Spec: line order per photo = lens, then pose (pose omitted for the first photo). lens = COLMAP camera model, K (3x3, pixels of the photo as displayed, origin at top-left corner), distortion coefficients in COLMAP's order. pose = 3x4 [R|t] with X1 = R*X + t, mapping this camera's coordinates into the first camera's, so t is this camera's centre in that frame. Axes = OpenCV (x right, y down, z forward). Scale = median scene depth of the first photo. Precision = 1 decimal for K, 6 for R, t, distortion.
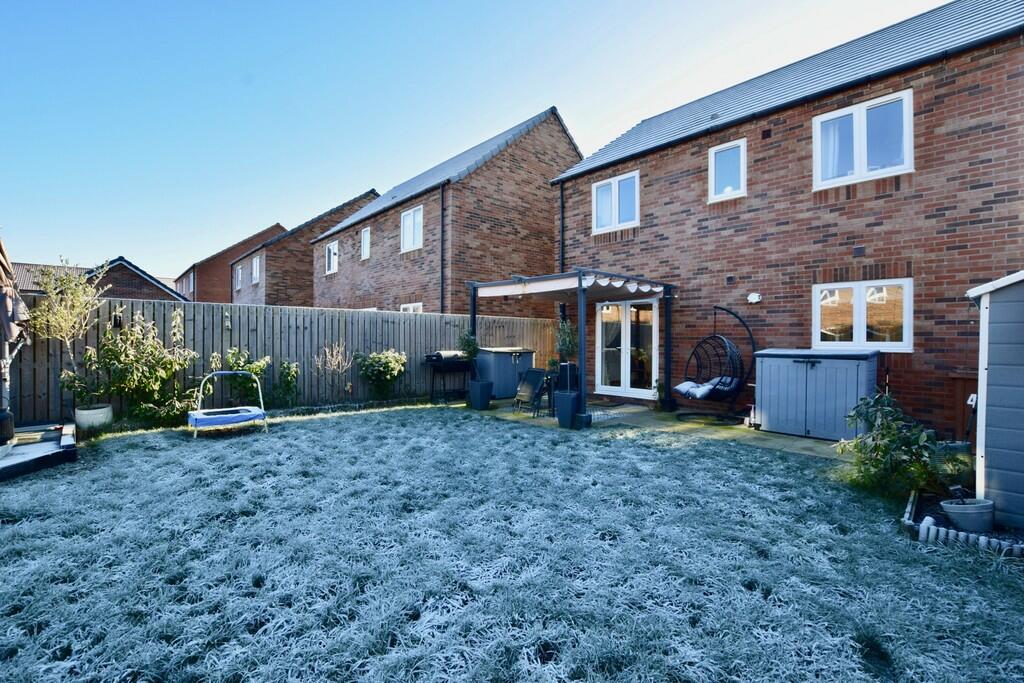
lens RADIAL K [[453.6, 0, 512.0], [0, 453.6, 341.5], [0, 0, 1]] dist [-0.000774, -0.000163]
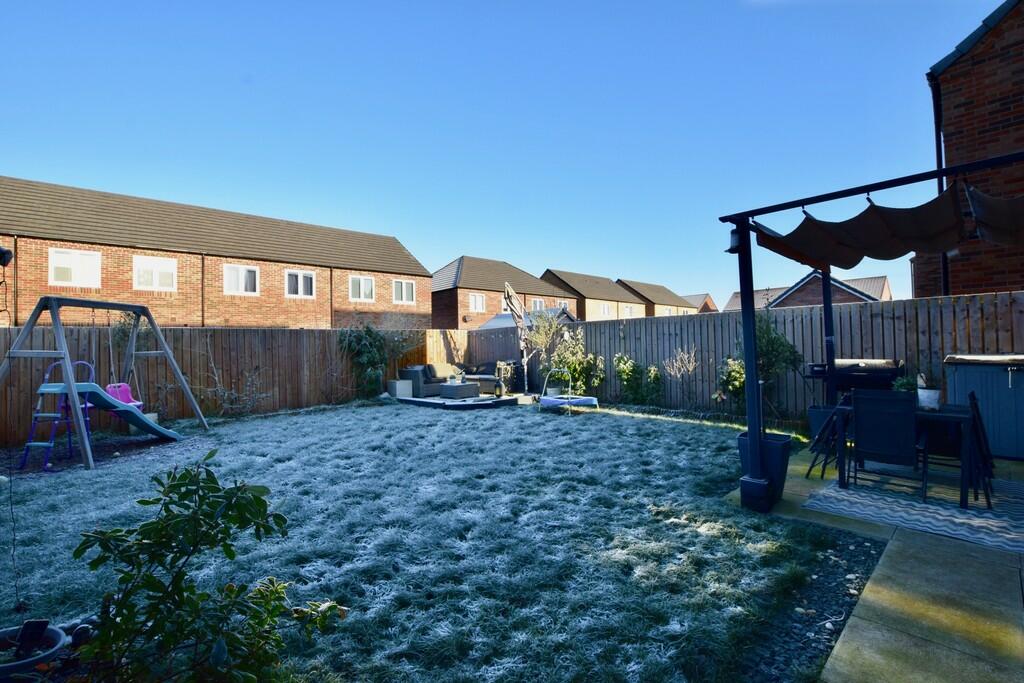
lens RADIAL K [[453.6, 0, 512.0], [0, 453.6, 341.5], [0, 0, 1]] dist [-0.000774, -0.000163]
pose [[0.039356, -0.023362, -0.998952, 0.586528], [0.015157, 0.999626, -0.022781, 0.005394], [0.999110, -0.014244, 0.039695, 0.573221]]
